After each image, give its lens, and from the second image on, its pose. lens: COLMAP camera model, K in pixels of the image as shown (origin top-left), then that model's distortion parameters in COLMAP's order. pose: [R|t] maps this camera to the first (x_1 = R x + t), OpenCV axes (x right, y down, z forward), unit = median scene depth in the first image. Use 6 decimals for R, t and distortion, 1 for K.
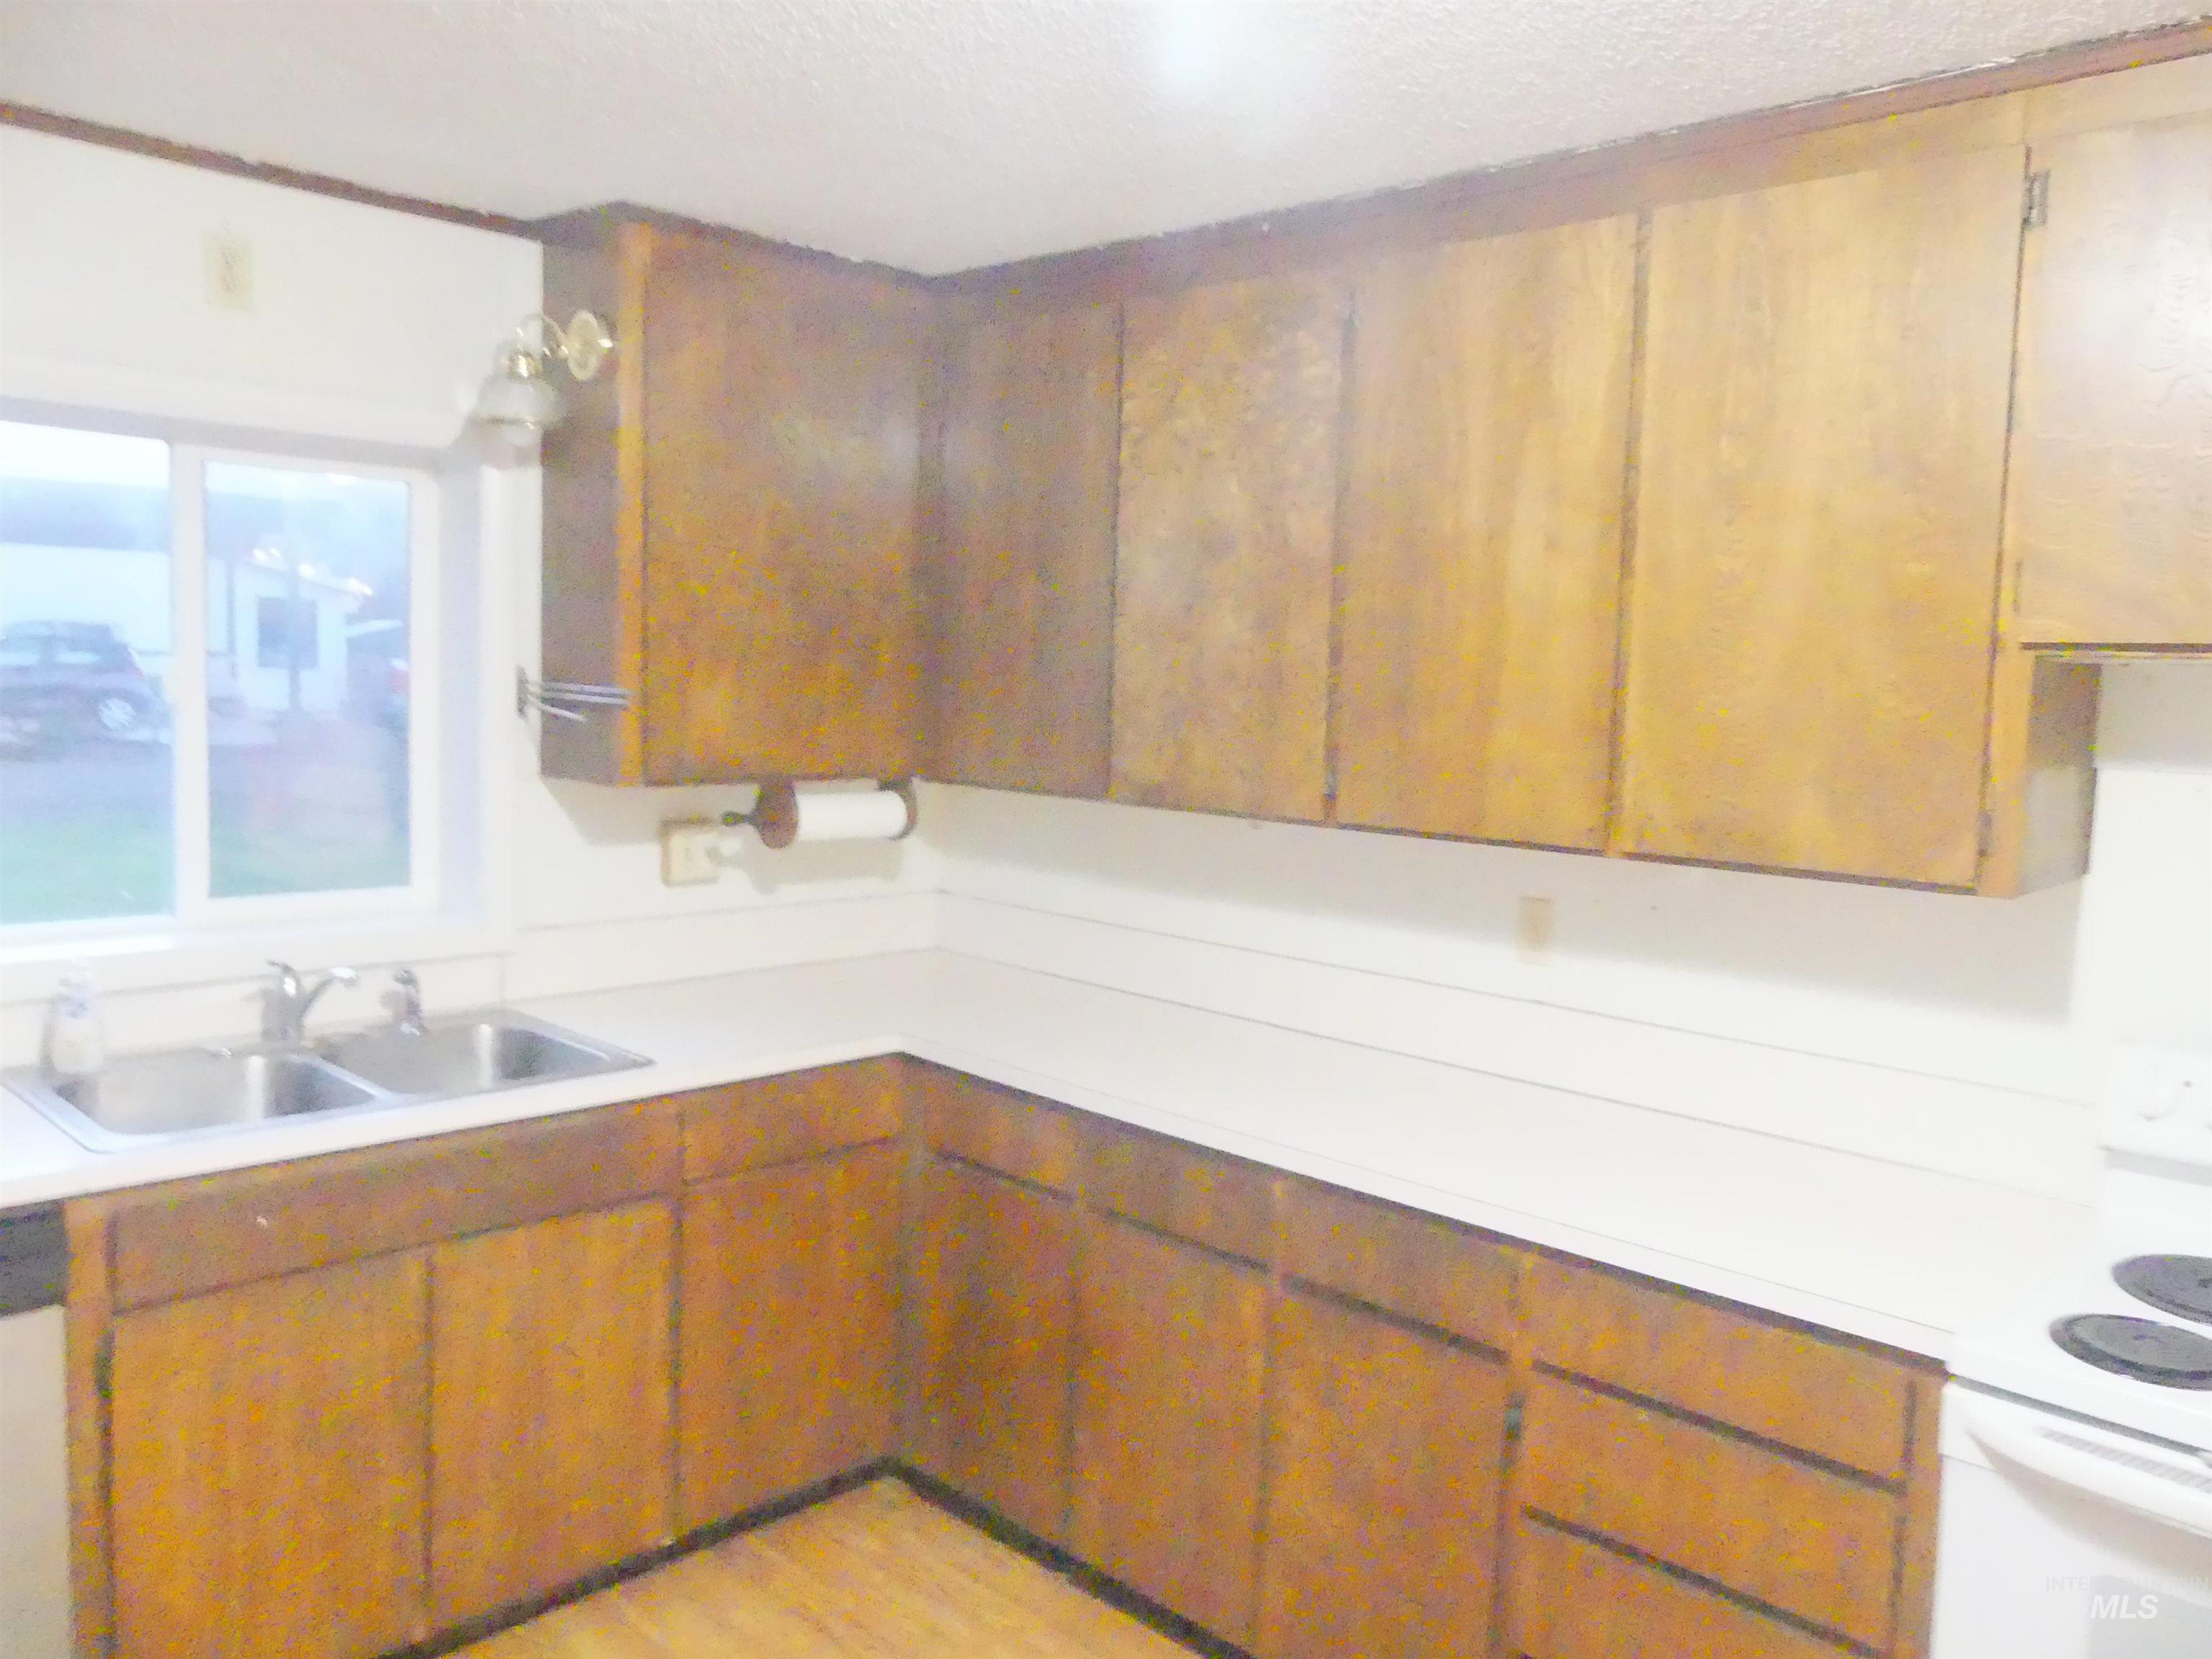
lens RADIAL K [[1678.4, 0, 1116.6], [0, 1678.4, 817.2], [0, 0, 1]] dist [-0.018810, 0.029027]
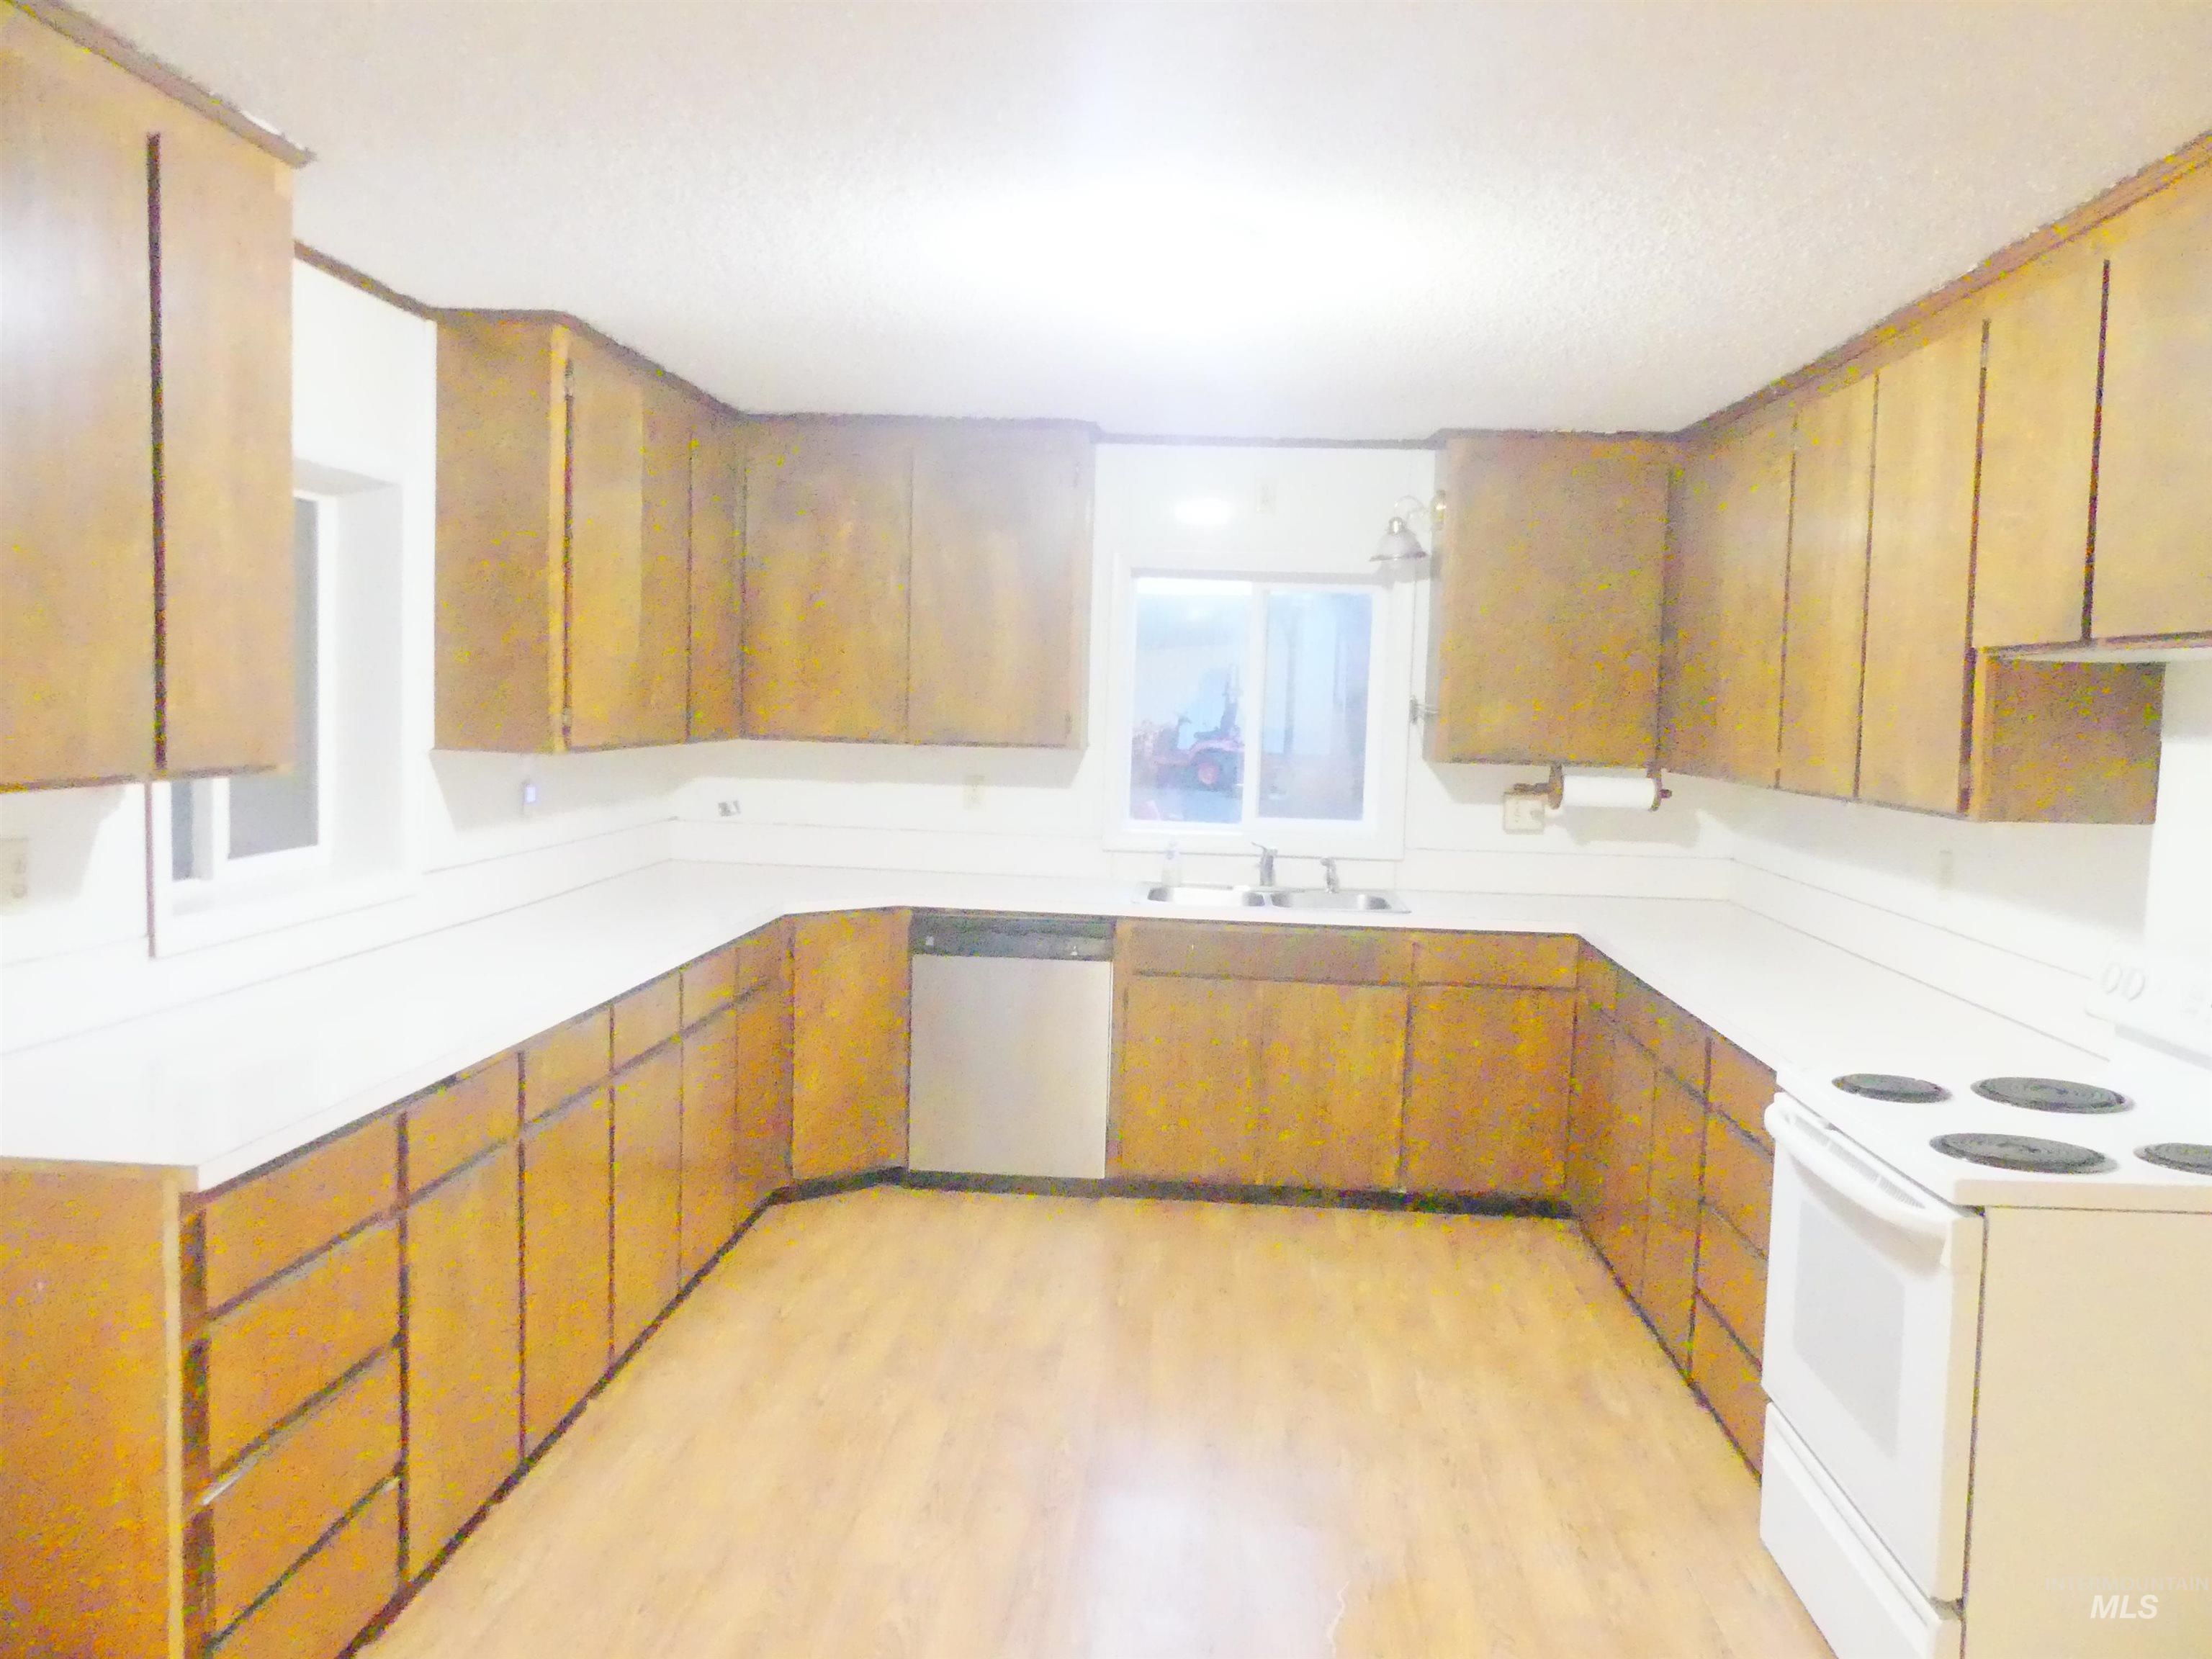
lens RADIAL K [[1678.4, 0, 1117.5], [0, 1678.4, 821.7], [0, 0, 1]] dist [-0.018810, 0.029027]
pose [[0.646030, 0.042875, -0.762107, 0.851721], [-0.074087, 0.997229, -0.006701, 0.083385], [0.759708, 0.060791, 0.647416, -0.382327]]
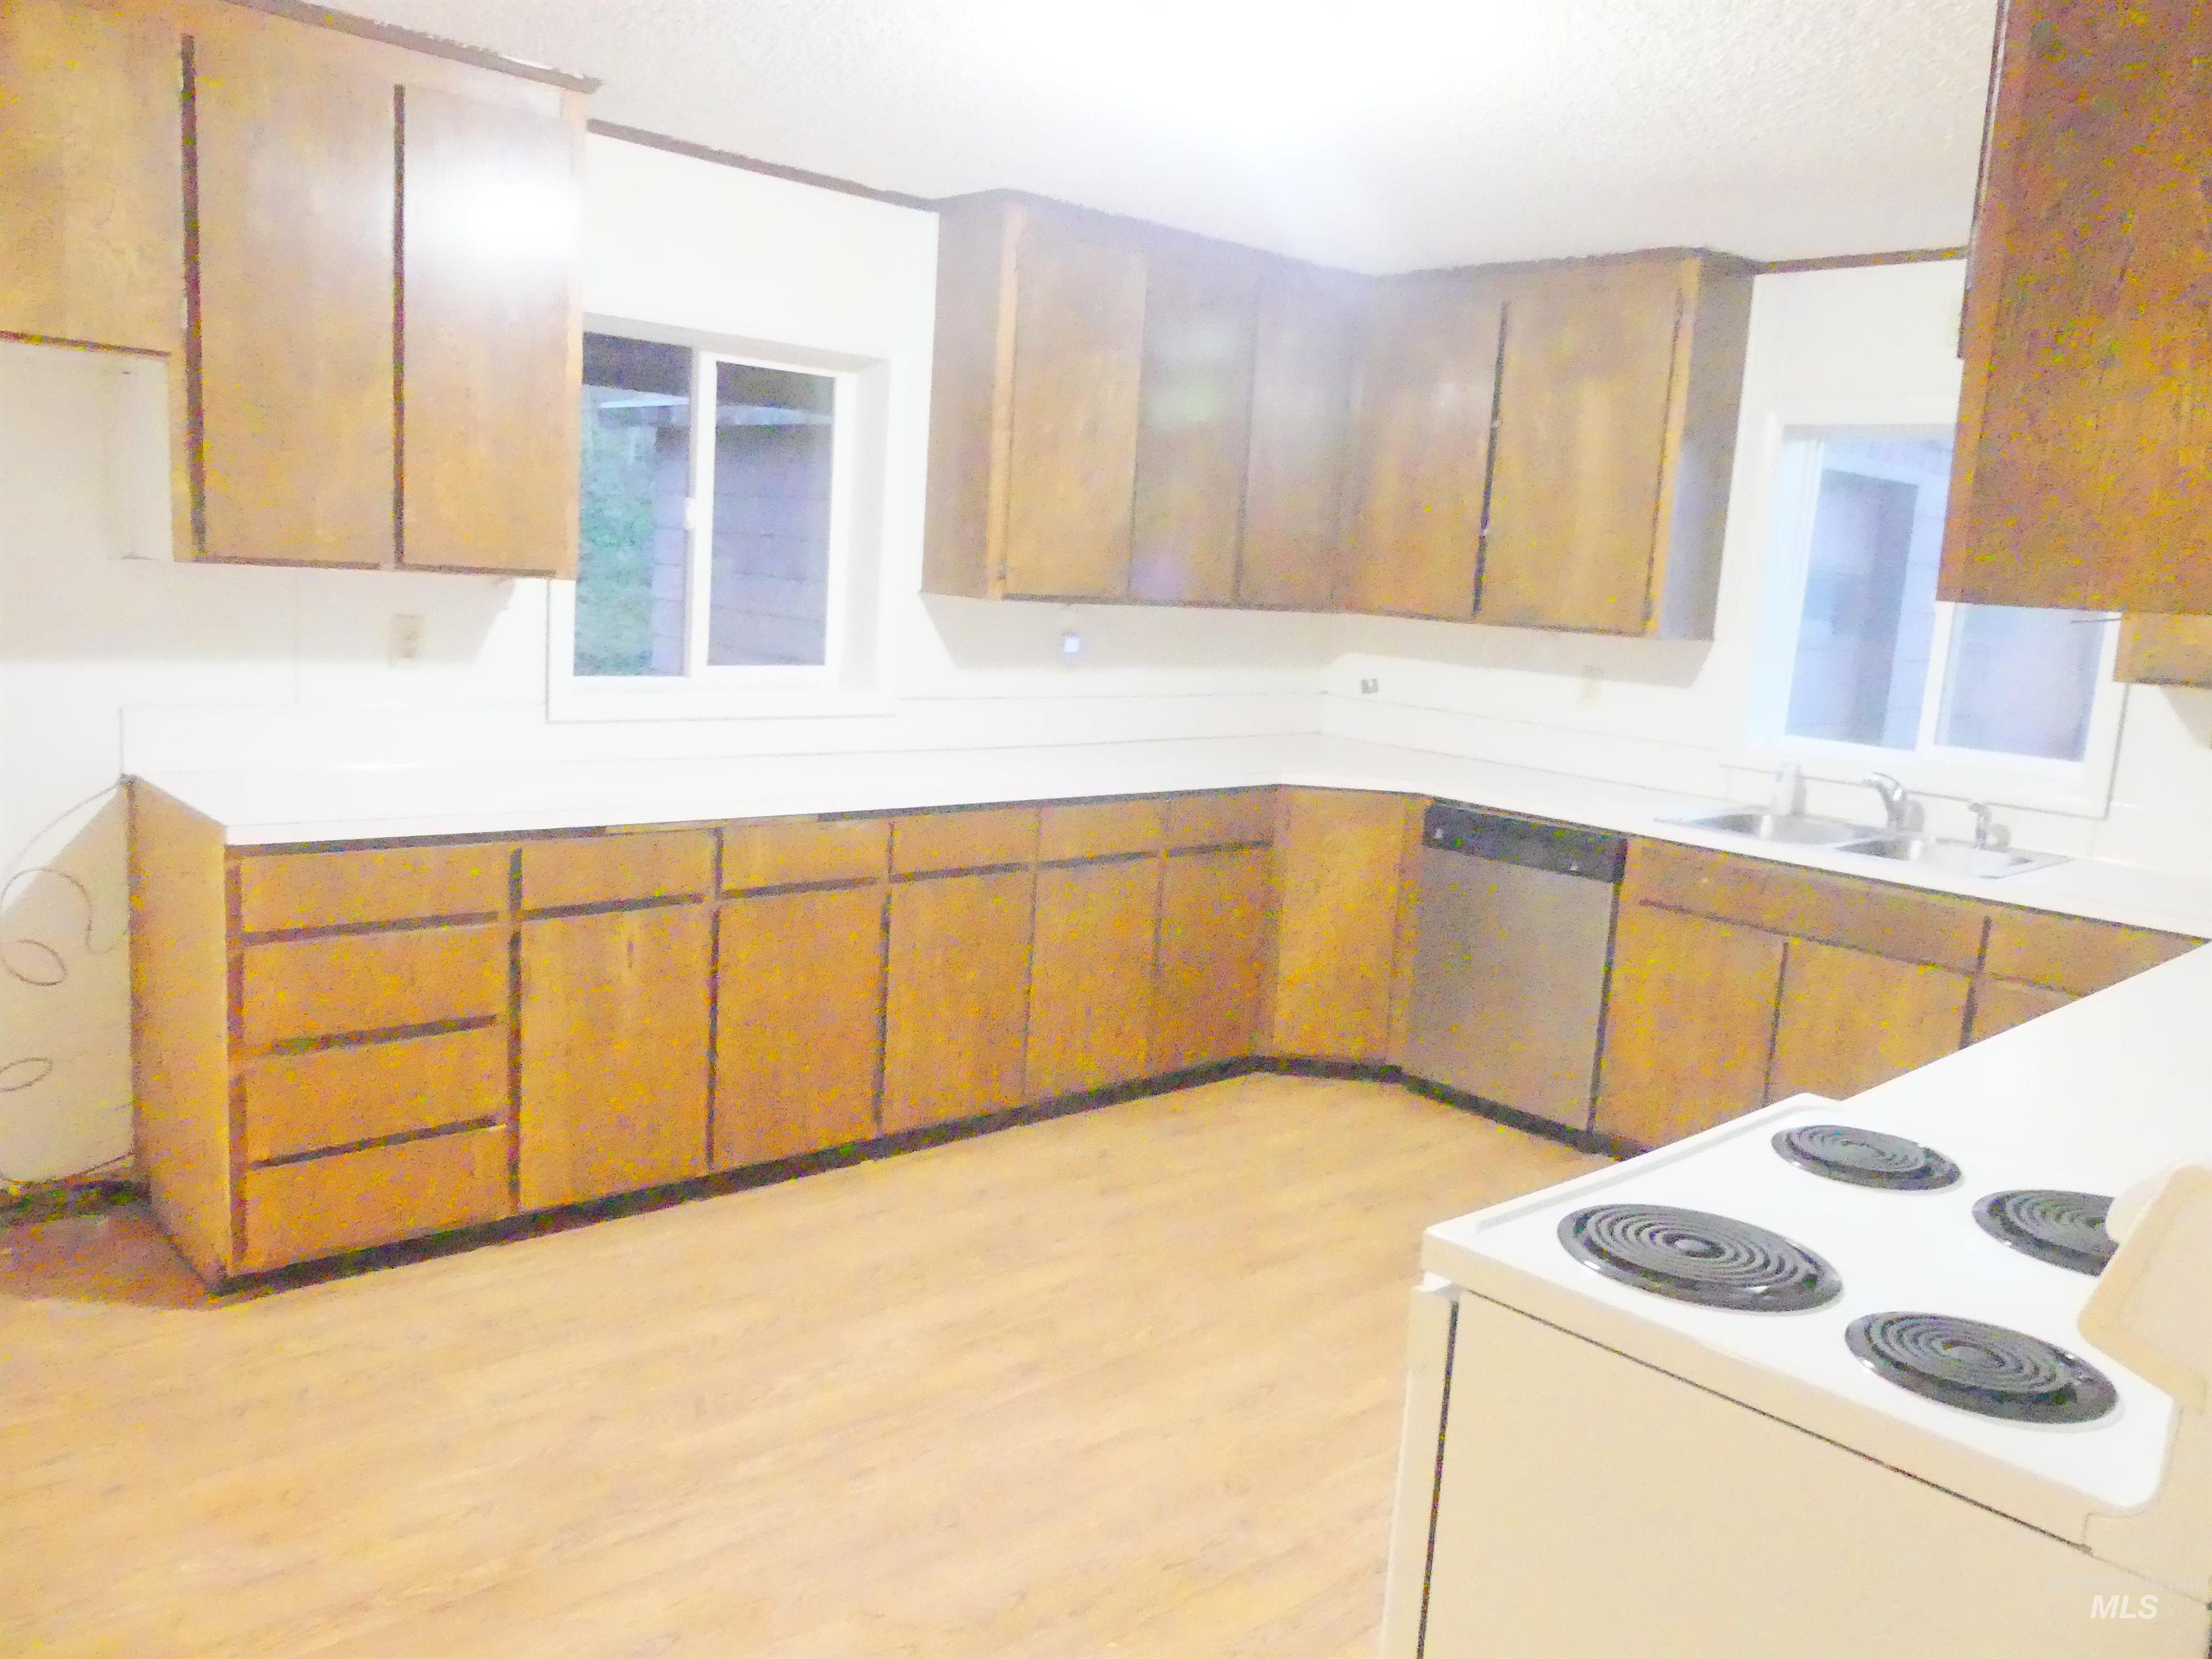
lens RADIAL K [[1678.4, 0, 1111.9], [0, 1678.4, 818.2], [0, 0, 1]] dist [-0.018810, 0.029027]
pose [[-0.061704, 0.116772, -0.991240, 1.026998], [-0.152227, 0.980413, 0.124972, 0.040906], [0.986417, 0.158605, -0.042719, 0.359499]]
